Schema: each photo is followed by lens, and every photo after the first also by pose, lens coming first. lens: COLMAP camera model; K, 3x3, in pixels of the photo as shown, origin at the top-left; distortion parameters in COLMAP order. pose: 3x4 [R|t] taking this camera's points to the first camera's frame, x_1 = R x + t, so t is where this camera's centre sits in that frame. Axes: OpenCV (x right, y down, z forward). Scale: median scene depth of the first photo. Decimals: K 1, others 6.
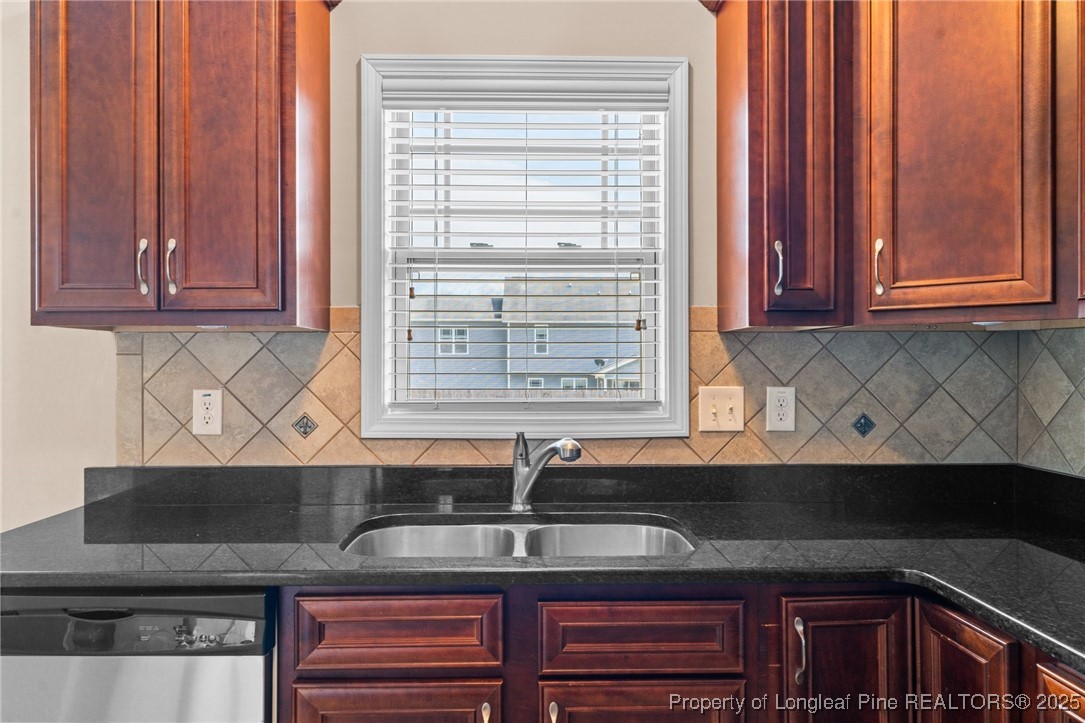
lens RADIAL K [[717.7, 0, 544.6], [0, 717.7, 357.7], [0, 0, 1]] dist [-0.001593, -0.001041]
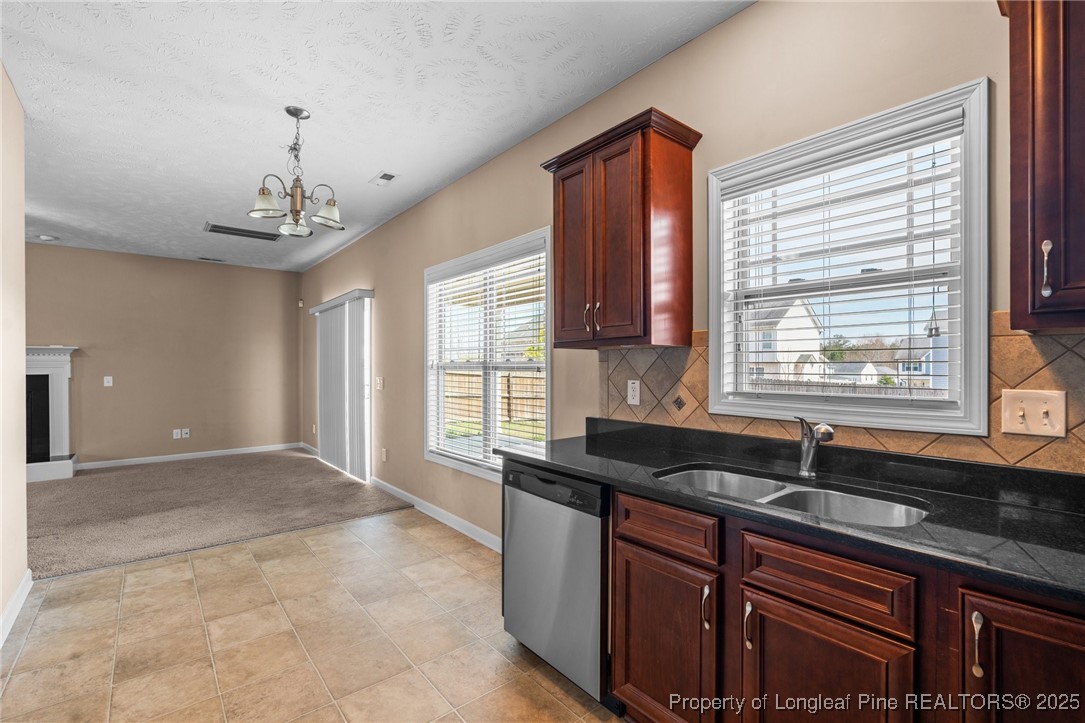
lens RADIAL K [[477.0, 0, 543.1], [0, 477.0, 364.9], [0, 0, 1]] dist [-0.011877, 0.002310]
pose [[0.619009, 0.000216, -0.785384, 0.344789], [0.004085, 0.999986, 0.003495, 0.000034], [0.785373, -0.005372, 0.618999, 0.061048]]
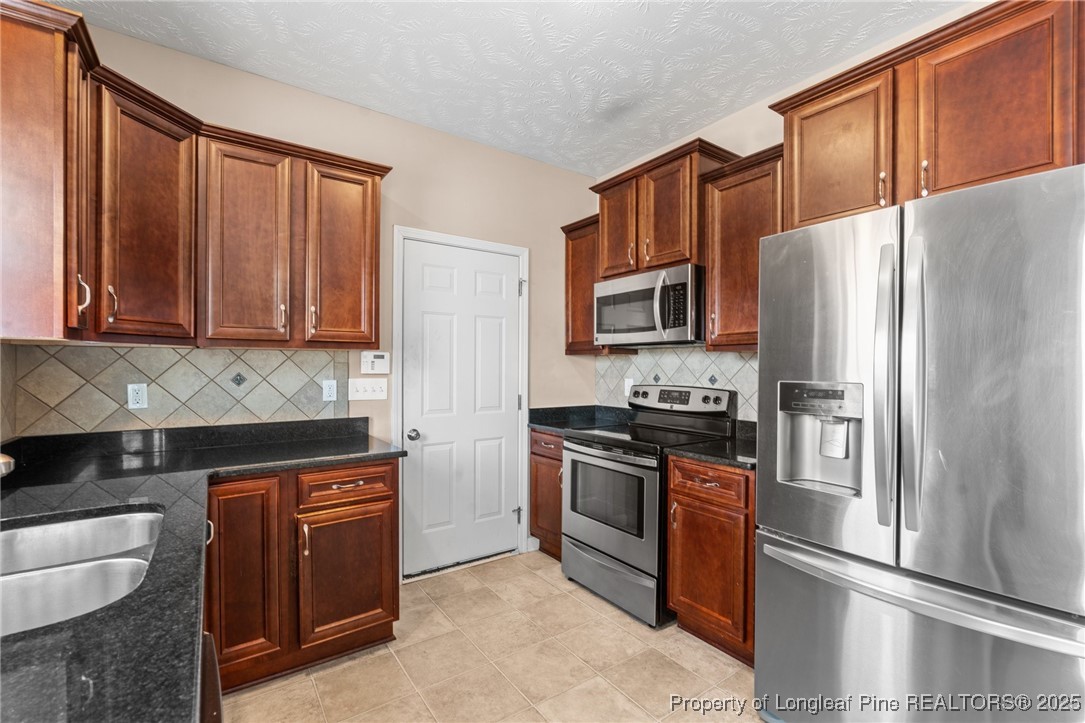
lens RADIAL K [[477.0, 0, 545.7], [0, 477.0, 367.1], [0, 0, 1]] dist [-0.011877, 0.002310]
pose [[-0.555450, -0.004550, 0.831537, -0.736152], [-0.006322, 0.999979, 0.001250, -0.000193], [-0.831526, -0.004563, -0.555467, 0.658172]]
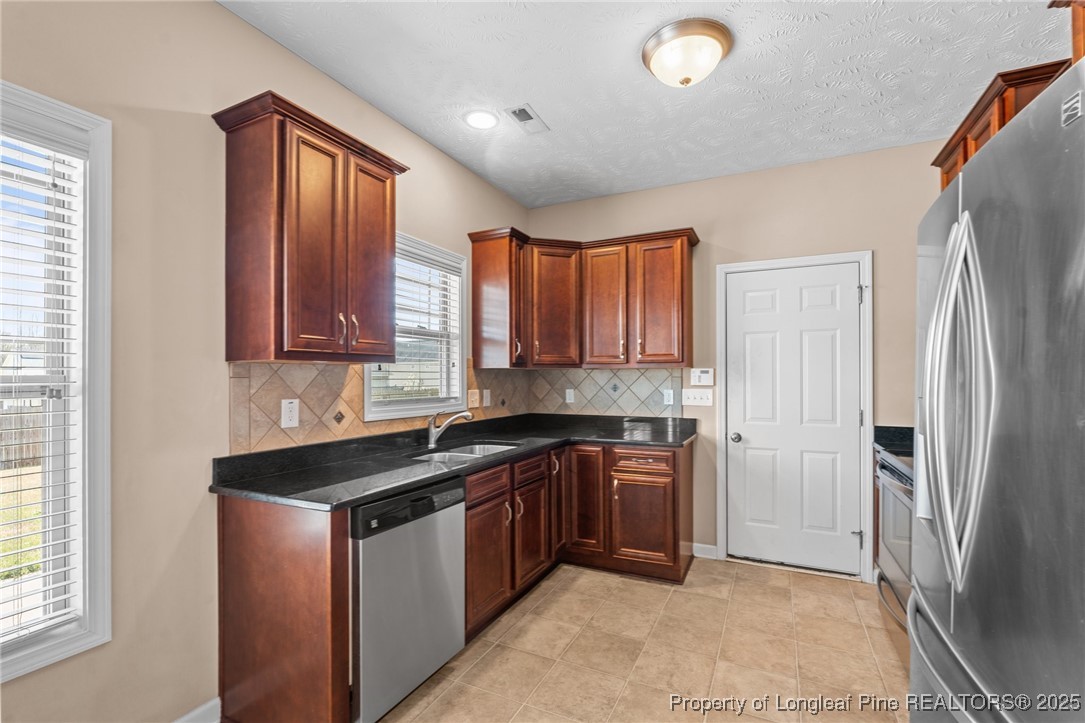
lens RADIAL K [[477.0, 0, 543.3], [0, 477.0, 374.4], [0, 0, 1]] dist [-0.011877, 0.002310]
pose [[0.463562, 0.005220, 0.886049, -1.148111], [-0.001268, 0.999986, -0.005228, -0.006597], [-0.886064, 0.001300, 0.463562, 0.002736]]
